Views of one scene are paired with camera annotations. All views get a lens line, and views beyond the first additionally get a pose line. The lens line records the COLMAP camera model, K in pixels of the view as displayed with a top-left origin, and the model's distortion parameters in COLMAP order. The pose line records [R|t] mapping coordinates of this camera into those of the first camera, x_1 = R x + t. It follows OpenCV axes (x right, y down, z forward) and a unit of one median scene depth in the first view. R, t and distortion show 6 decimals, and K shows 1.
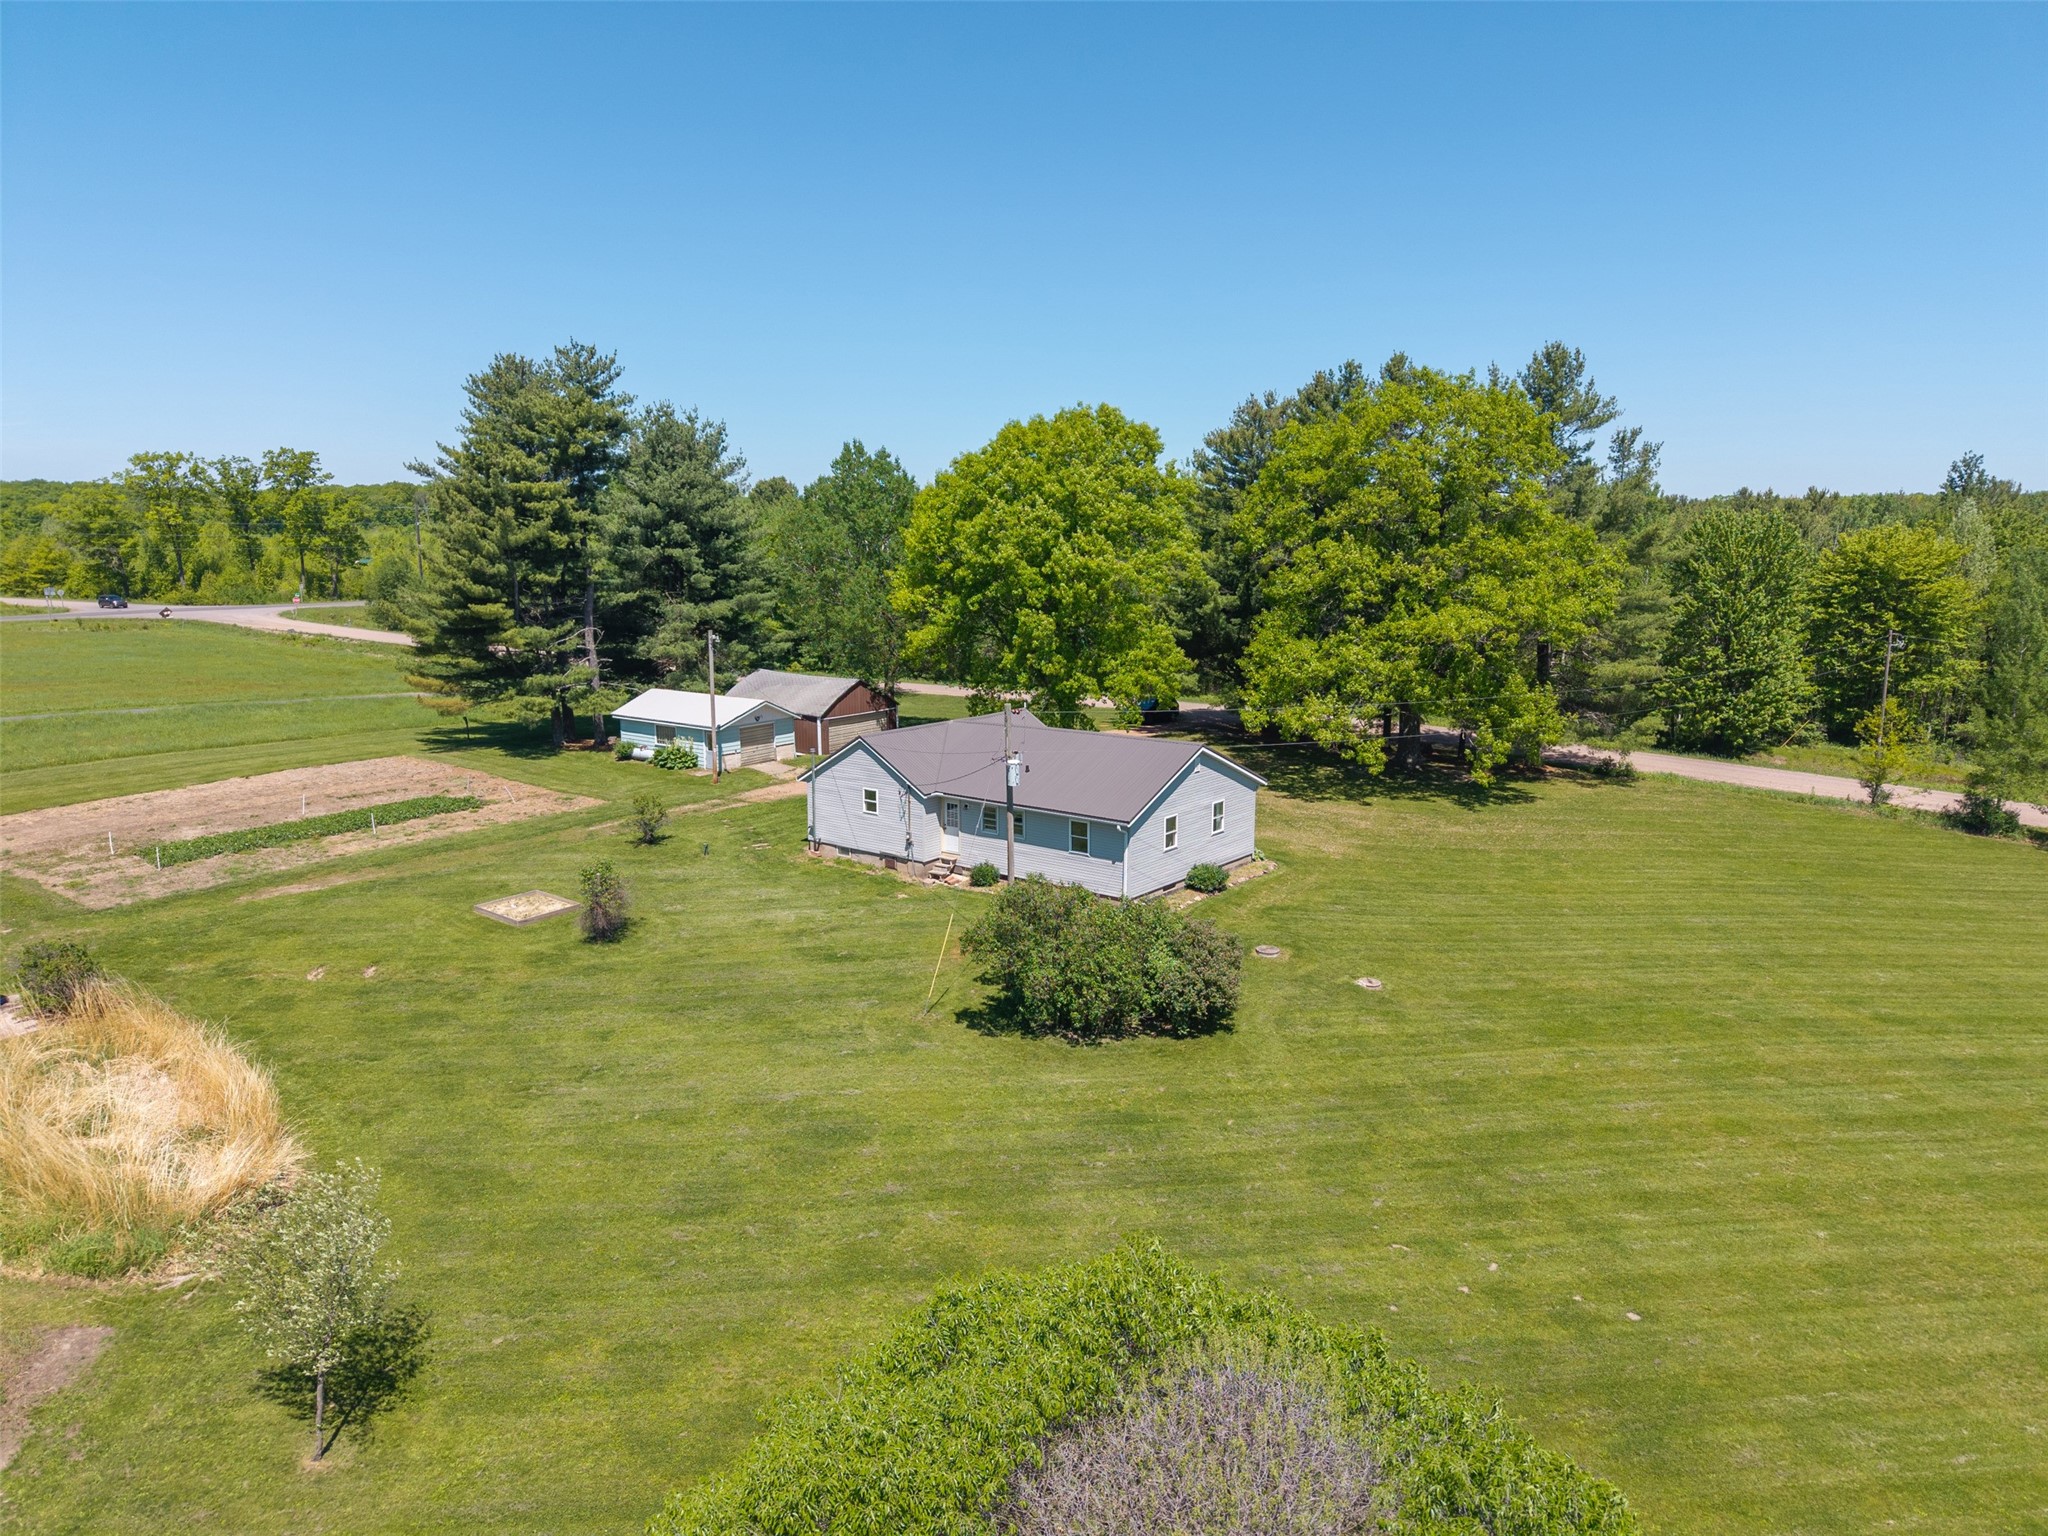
lens RADIAL K [[1367.4, 0, 1018.8], [0, 1367.4, 763.1], [0, 0, 1]] dist [0.009014, -0.007778]
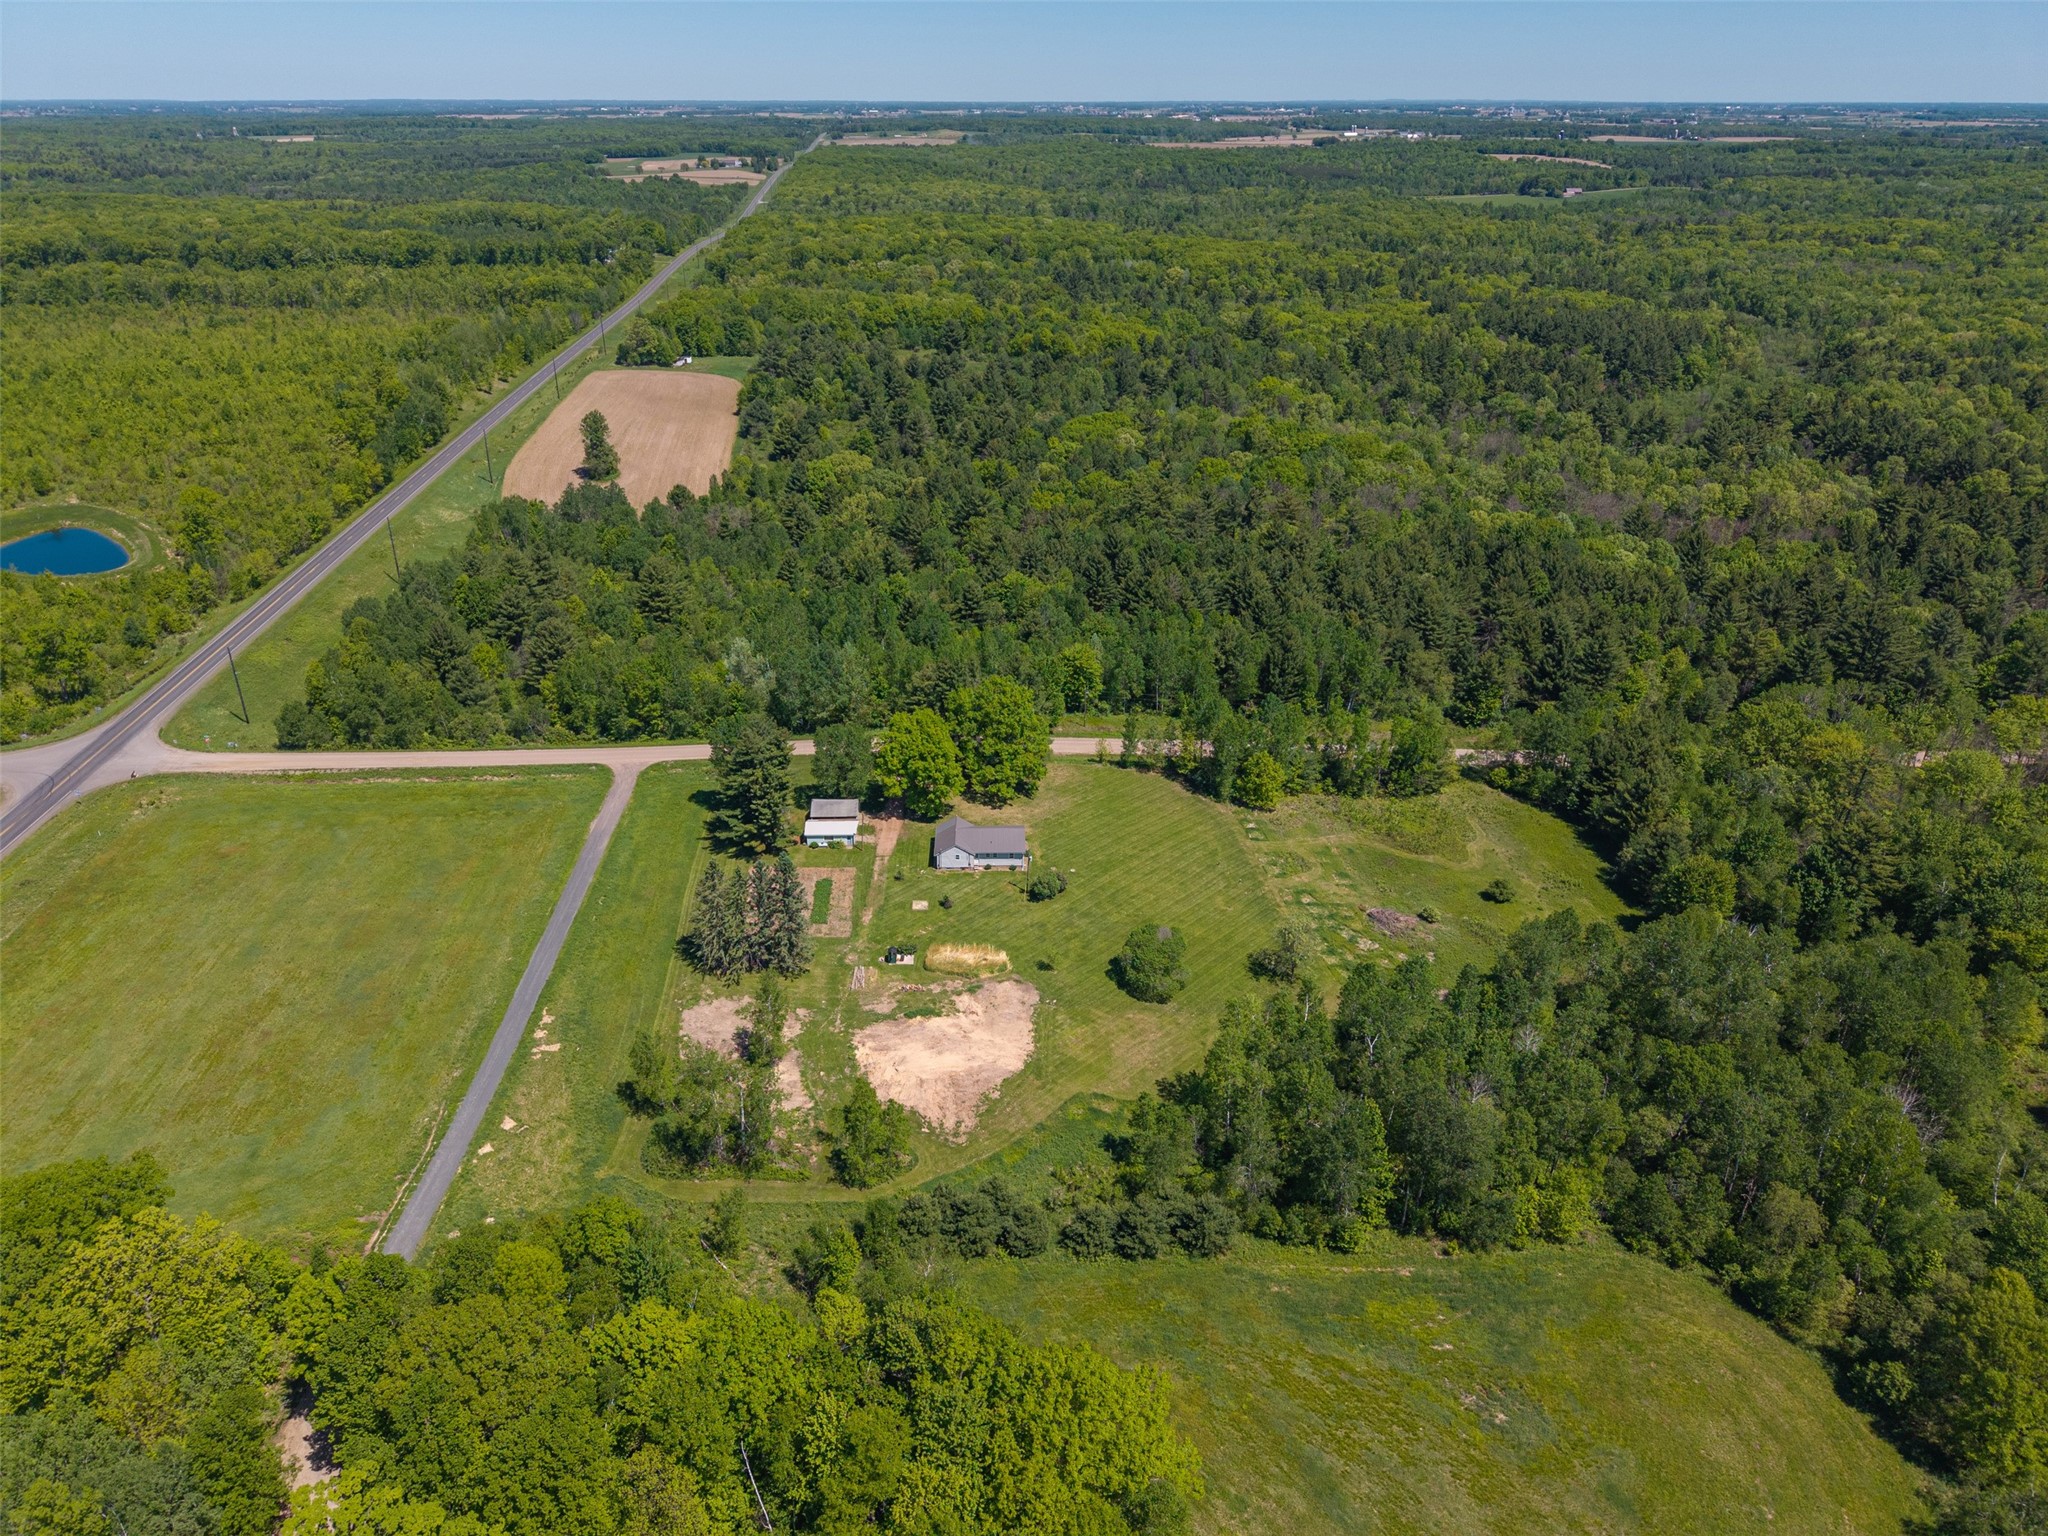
lens RADIAL K [[1367.4, 0, 1026.7], [0, 1367.4, 768.3], [0, 0, 1]] dist [0.009014, -0.007778]
pose [[0.775259, -0.271108, 0.570503, -2.438571], [0.102512, 0.945234, 0.309879, -1.631858], [-0.623269, -0.181753, 0.760593, -2.518330]]
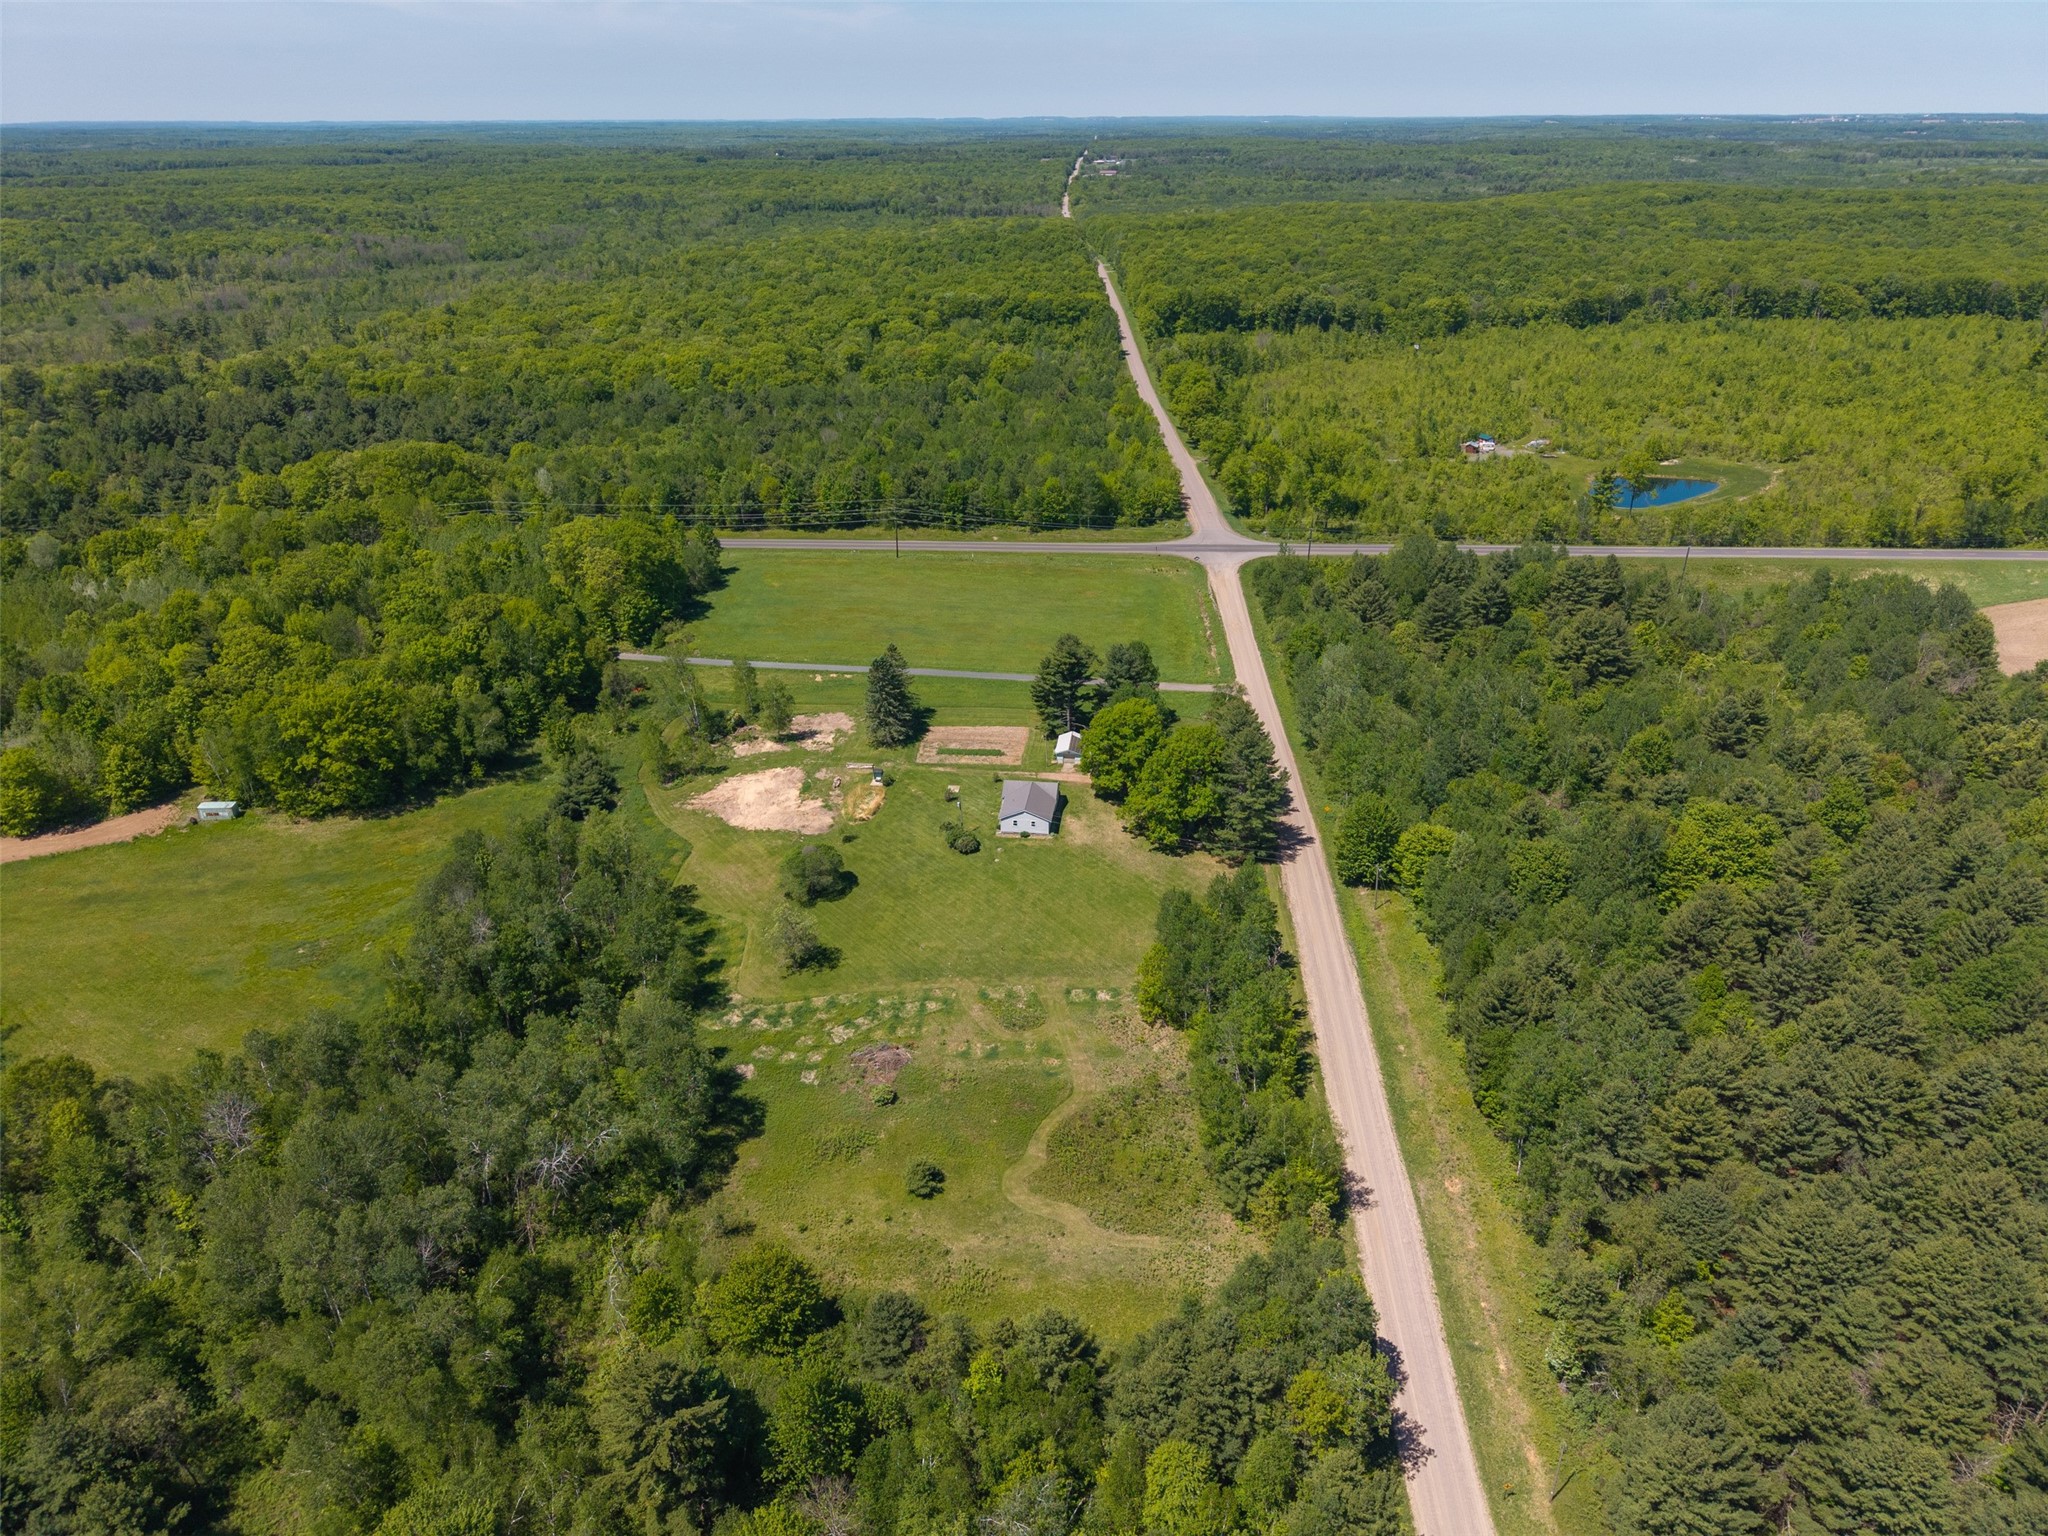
lens RADIAL K [[1367.4, 0, 1024.2], [0, 1367.4, 771.9], [0, 0, 1]] dist [0.009014, -0.007778]
pose [[0.512383, 0.368796, -0.775535, 3.816102], [-0.141748, 0.927023, 0.347183, -1.809654], [0.846978, -0.067960, 0.527266, -1.581682]]
